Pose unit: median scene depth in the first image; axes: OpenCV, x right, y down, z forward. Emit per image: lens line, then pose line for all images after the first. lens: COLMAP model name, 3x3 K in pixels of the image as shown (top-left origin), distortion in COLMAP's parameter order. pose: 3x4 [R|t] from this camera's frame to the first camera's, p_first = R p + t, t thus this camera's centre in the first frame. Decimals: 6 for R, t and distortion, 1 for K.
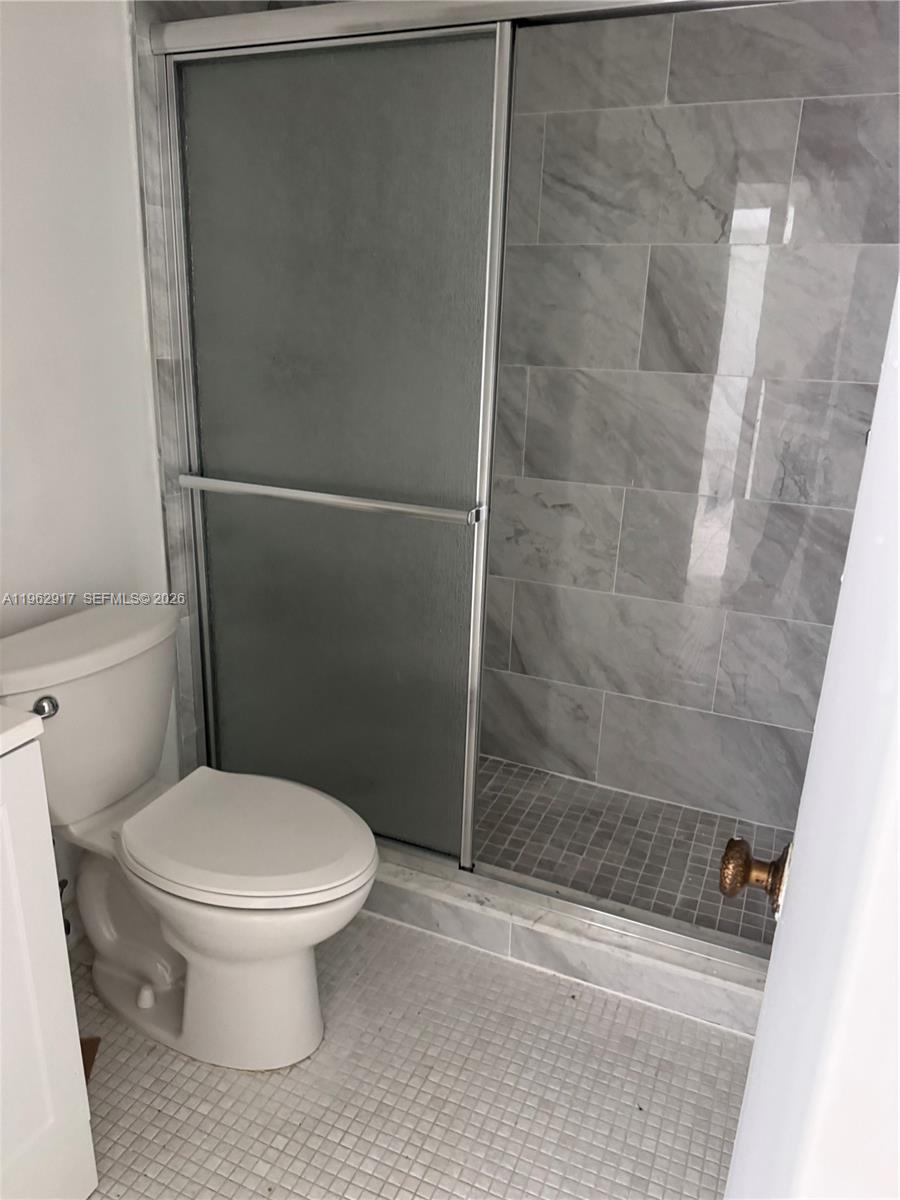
lens RADIAL K [[841.3, 0, 451.1], [0, 841.3, 613.9], [0, 0, 1]] dist [0.095394, -0.130754]
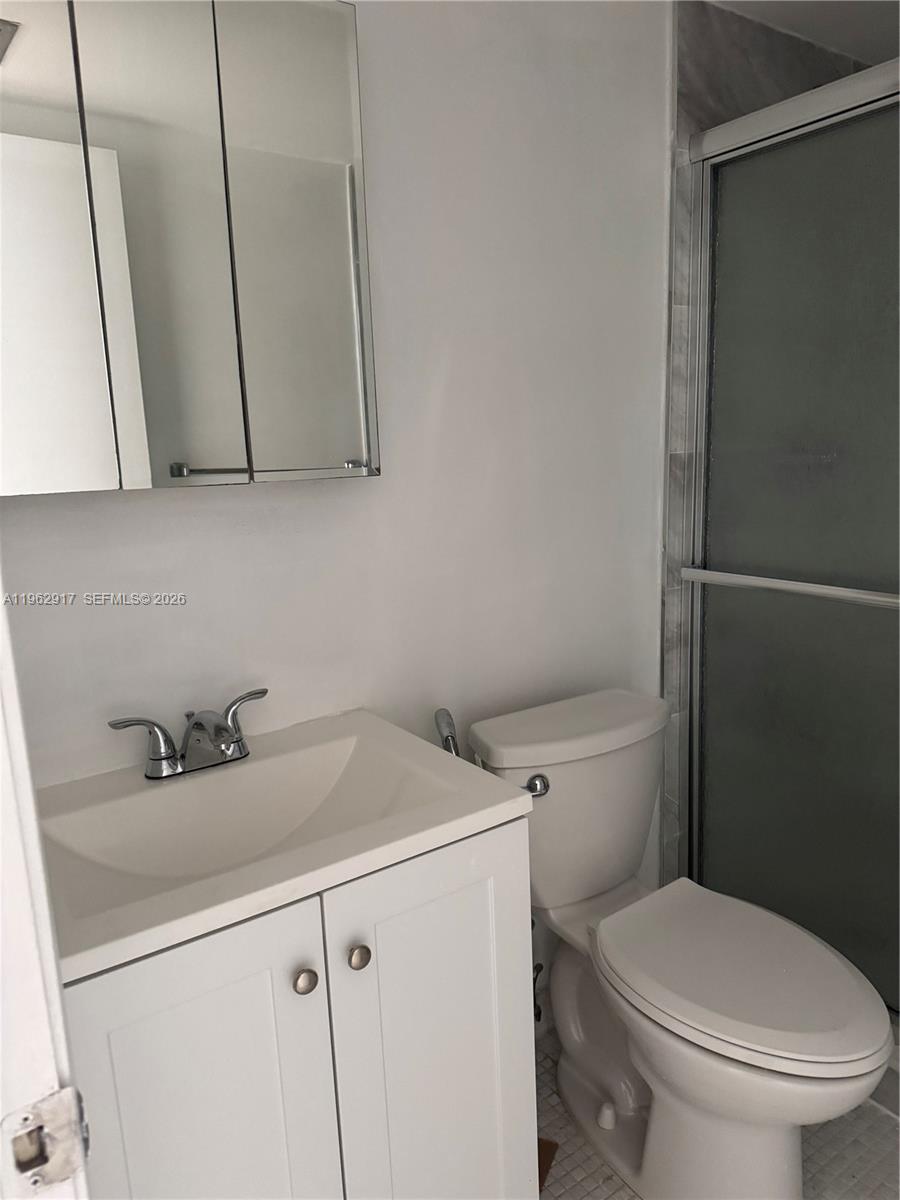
lens RADIAL K [[853.9, 0, 462.6], [0, 853.9, 614.1], [0, 0, 1]] dist [0.035143, -0.035336]
pose [[0.852274, 0.038295, -0.521692, -0.019374], [-0.101465, 0.990478, -0.093055, 0.007078], [0.513161, 0.132241, 0.848044, 0.043975]]
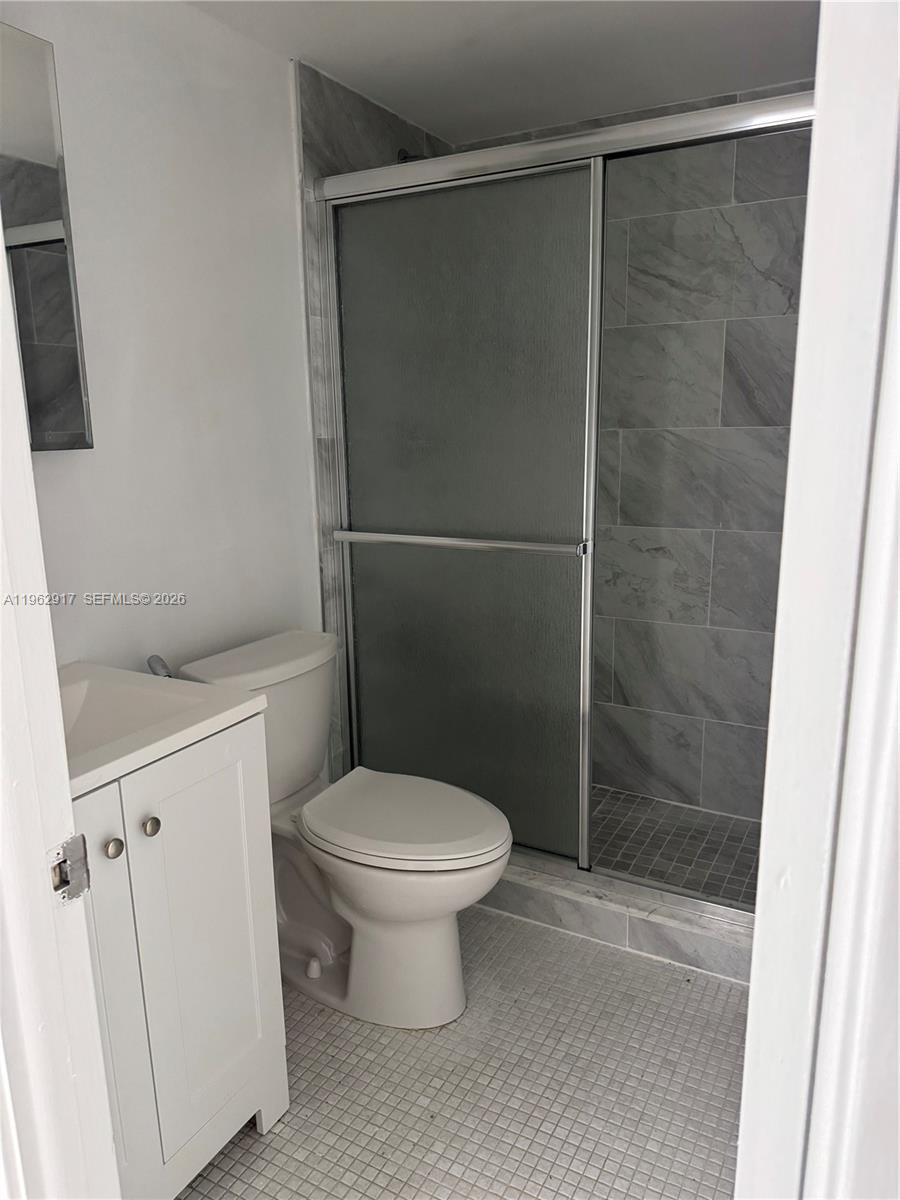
lens RADIAL K [[841.3, 0, 451.1], [0, 841.3, 613.9], [0, 0, 1]] dist [0.095394, -0.130754]
pose [[0.994153, -0.030934, -0.103457, -0.031899], [0.021059, 0.995234, -0.095218, 0.073682], [0.105909, 0.092482, 0.990066, -0.162994]]
